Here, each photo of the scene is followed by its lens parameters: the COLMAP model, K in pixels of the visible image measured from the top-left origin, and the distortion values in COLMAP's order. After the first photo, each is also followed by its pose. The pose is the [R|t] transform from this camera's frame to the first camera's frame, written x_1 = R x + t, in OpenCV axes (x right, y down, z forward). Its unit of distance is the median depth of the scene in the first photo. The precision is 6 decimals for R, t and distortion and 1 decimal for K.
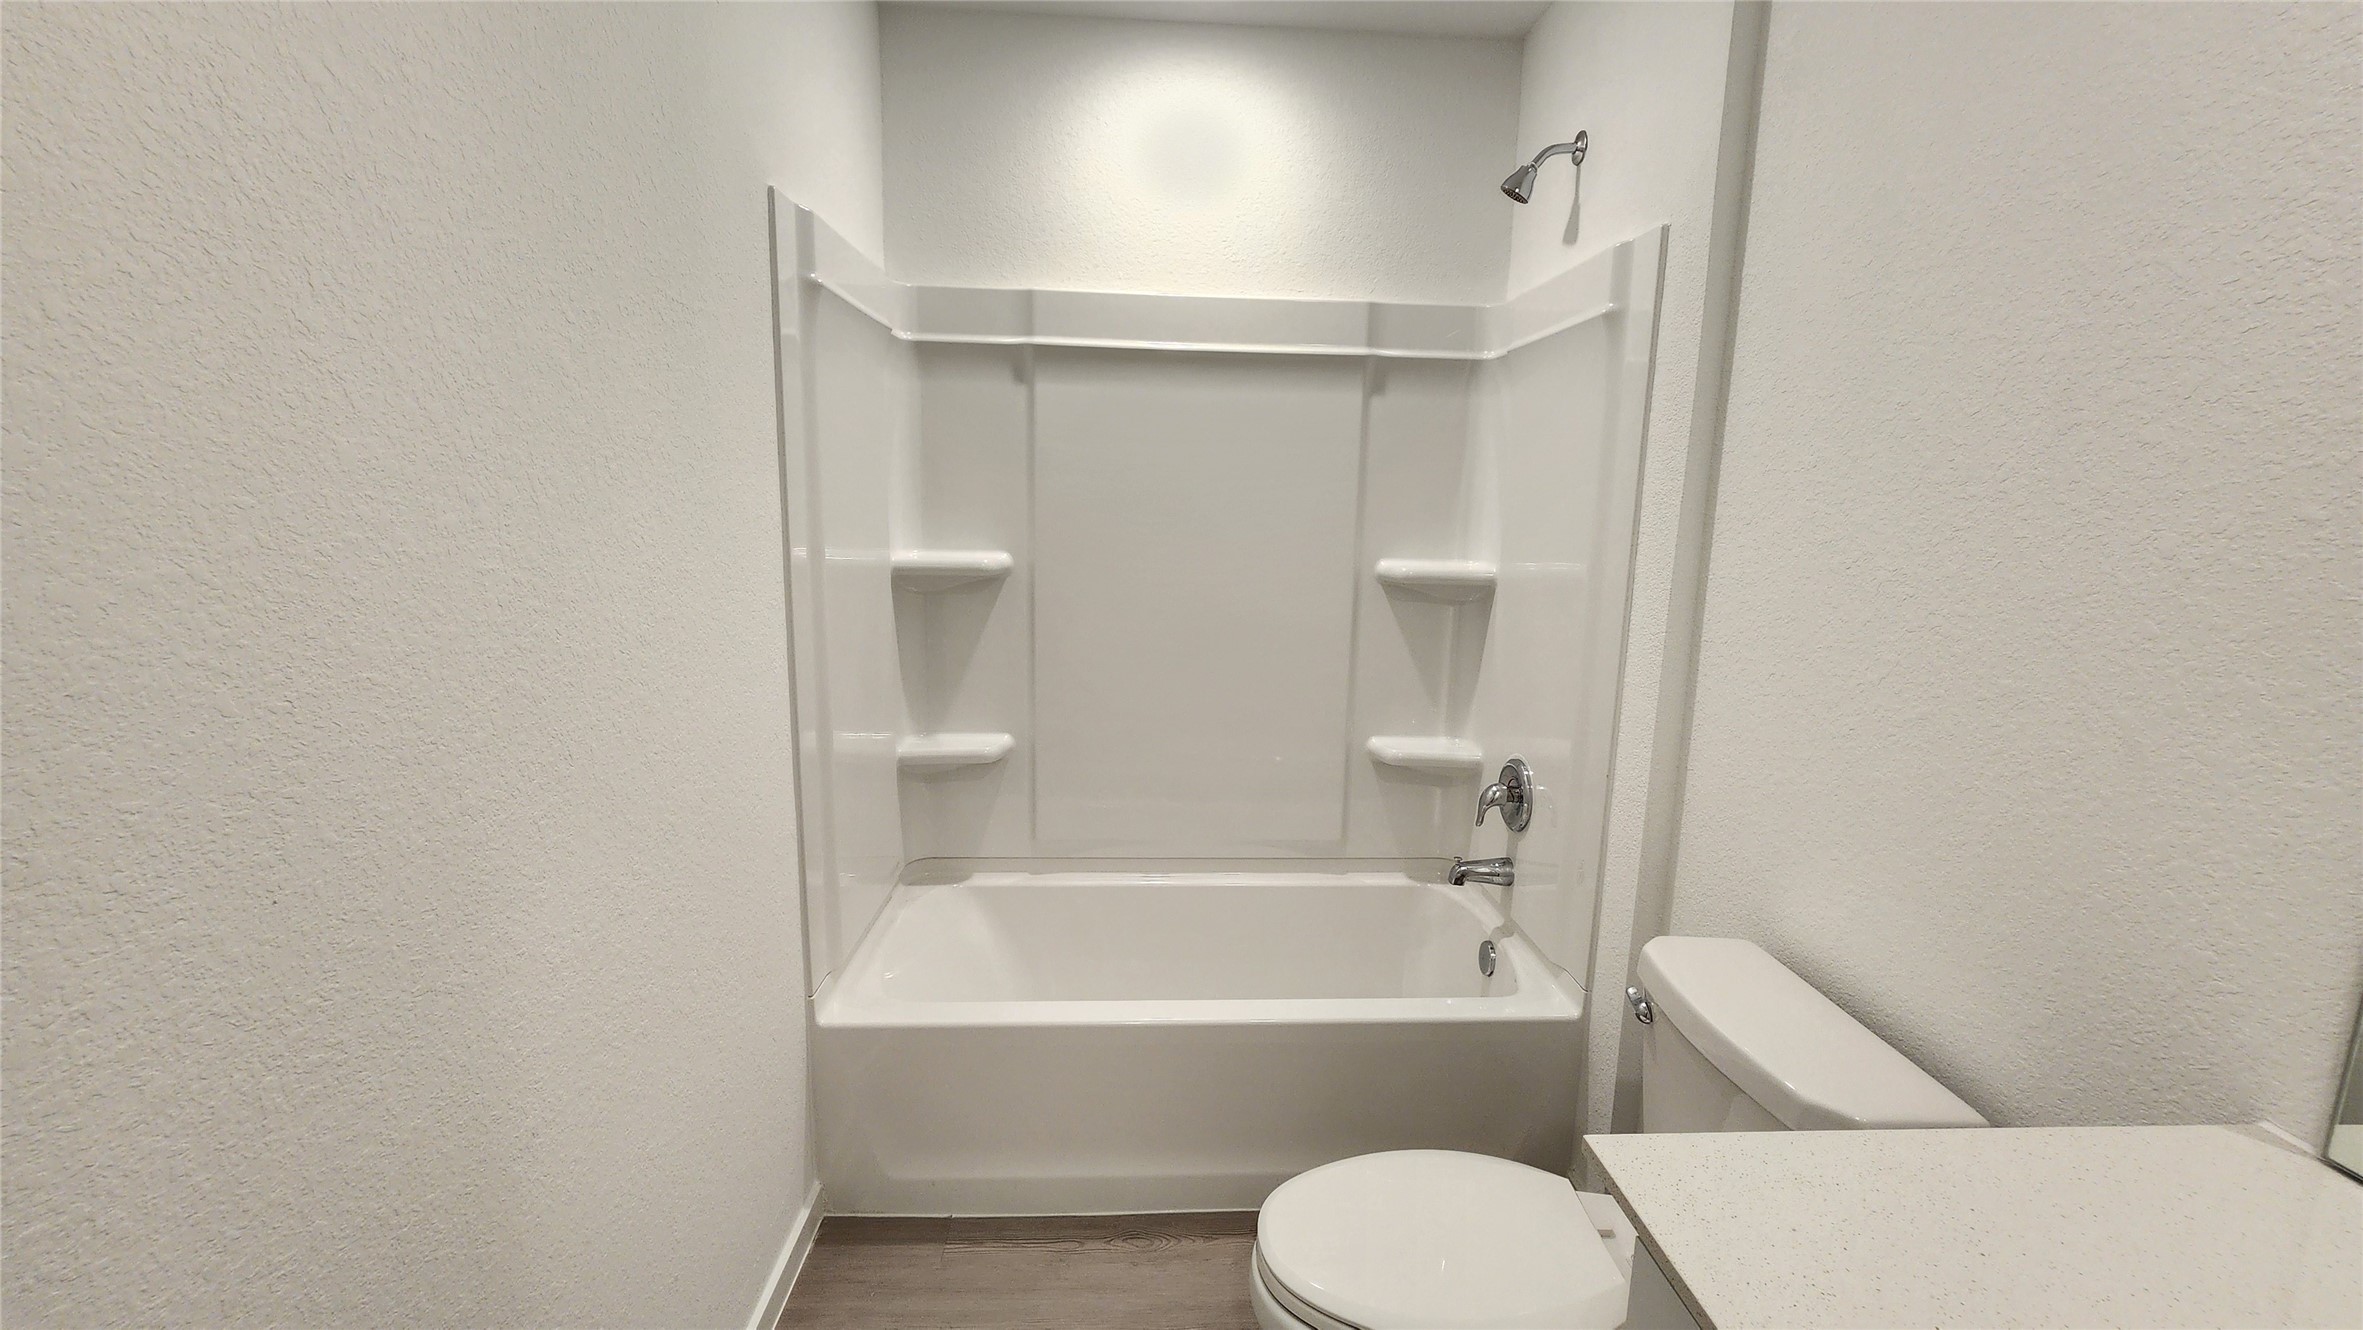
lens RADIAL K [[977.8, 0, 1192.2], [0, 977.8, 673.1], [0, 0, 1]] dist [0.000774, 0.000310]
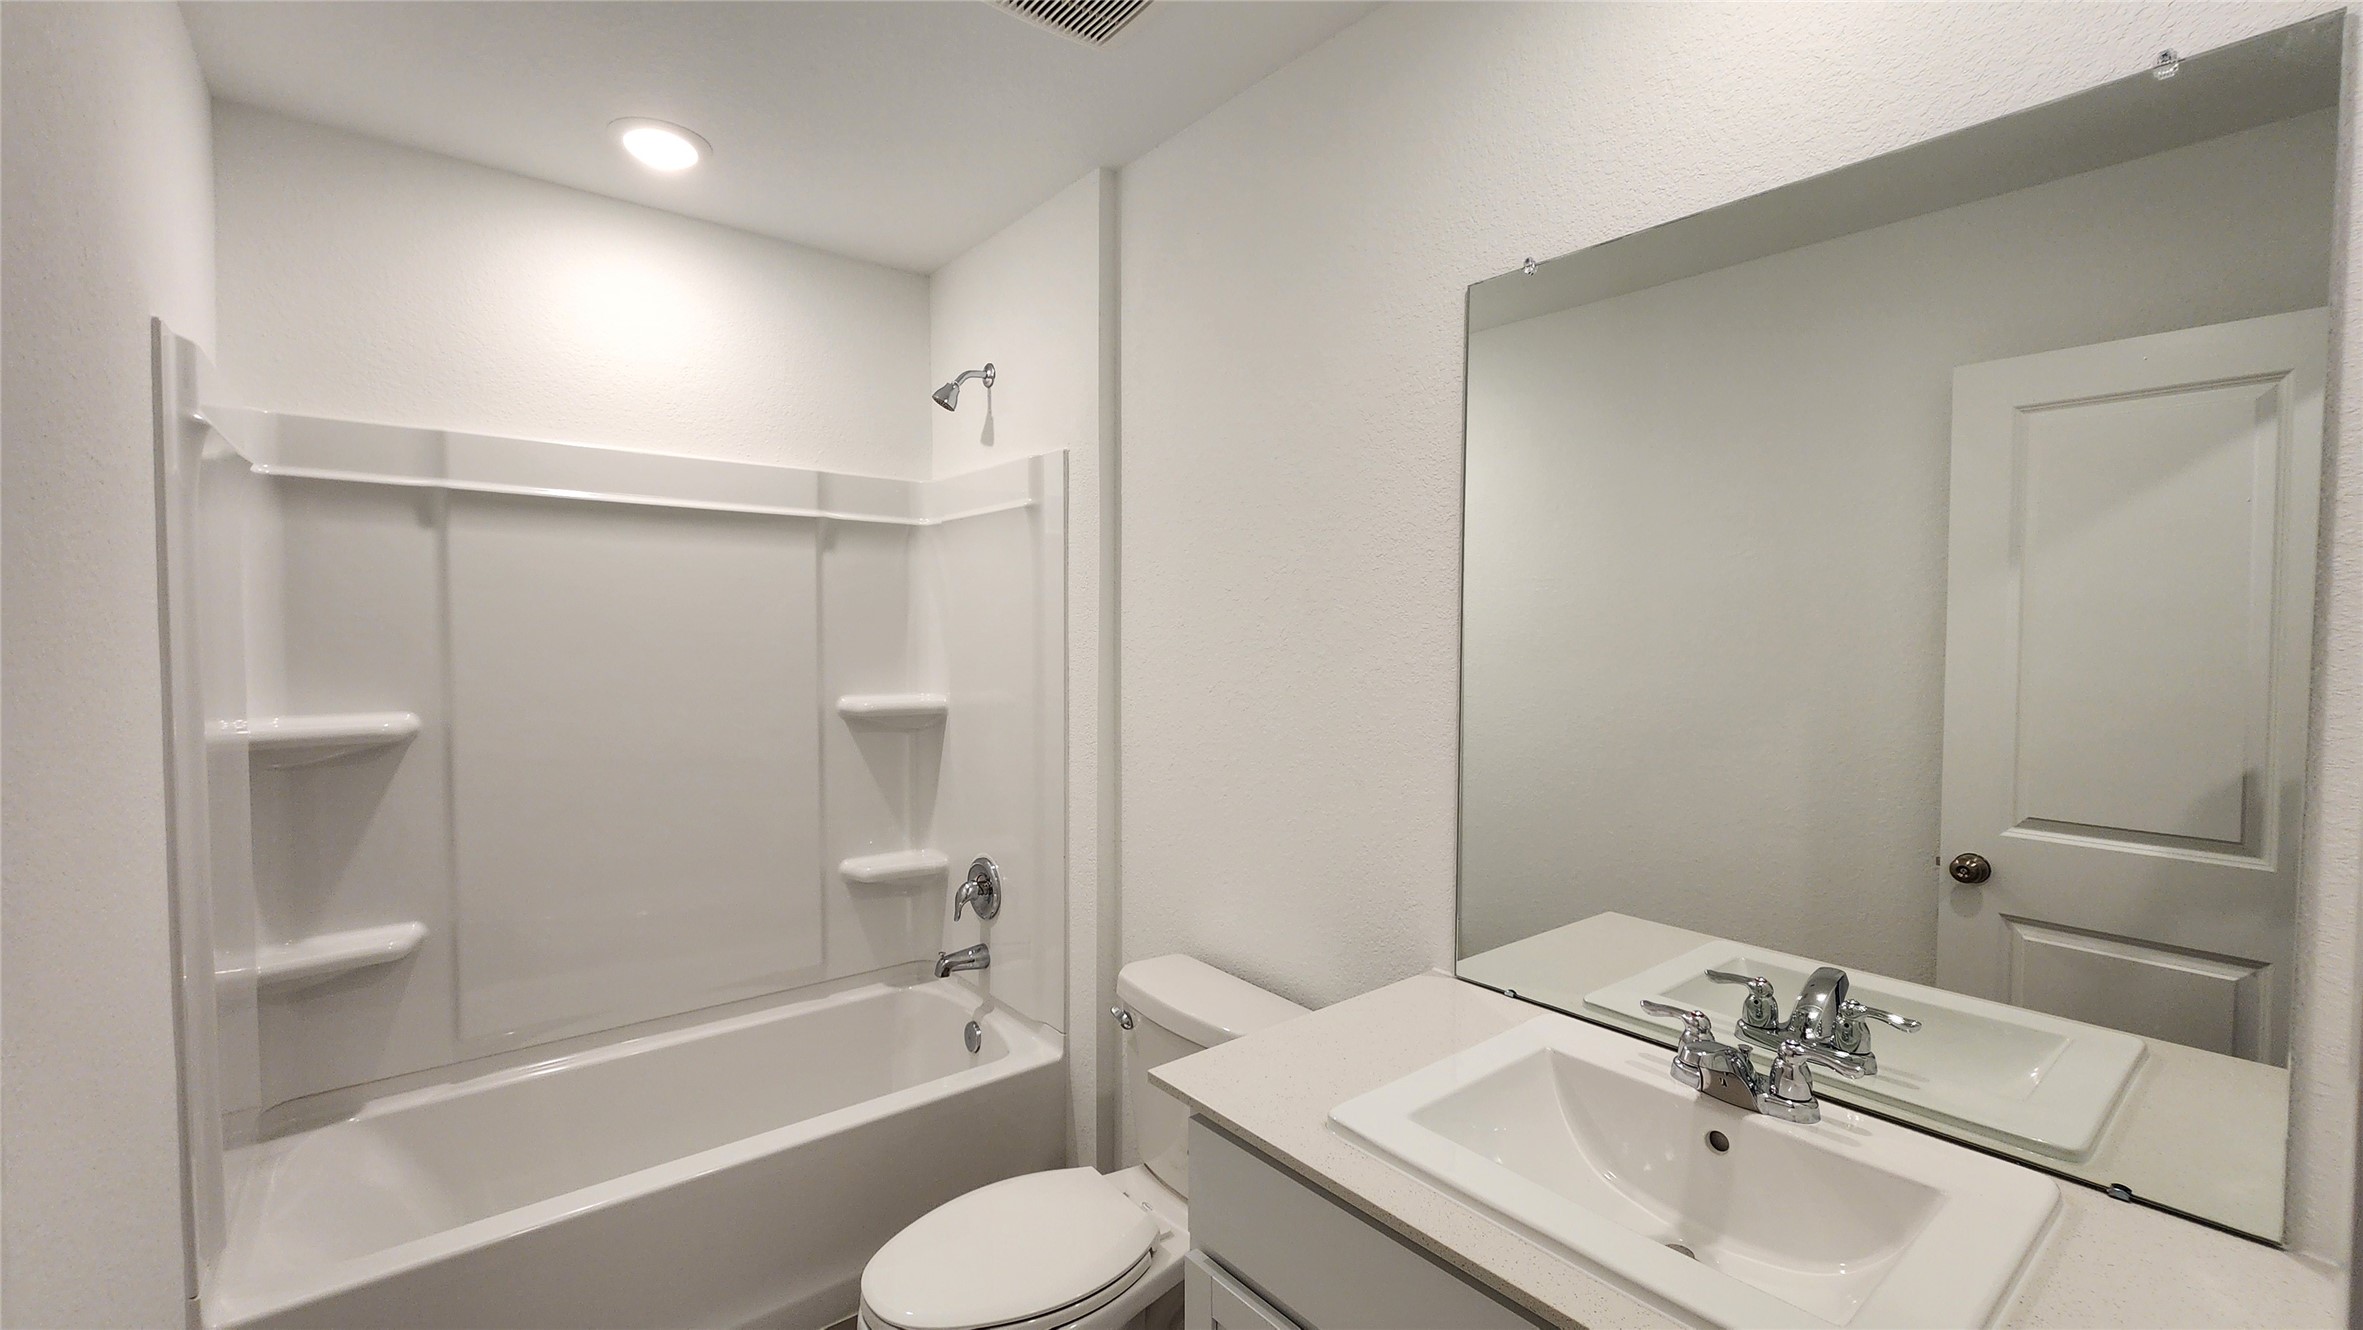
lens RADIAL K [[943.9, 0, 1205.2], [0, 943.9, 671.2], [0, 0, 1]] dist [-0.002895, -0.000273]
pose [[0.804101, -0.040906, 0.593083, -0.119727], [0.114676, 0.989566, -0.087226, -0.005256], [-0.583327, 0.138151, 0.800402, -0.105416]]
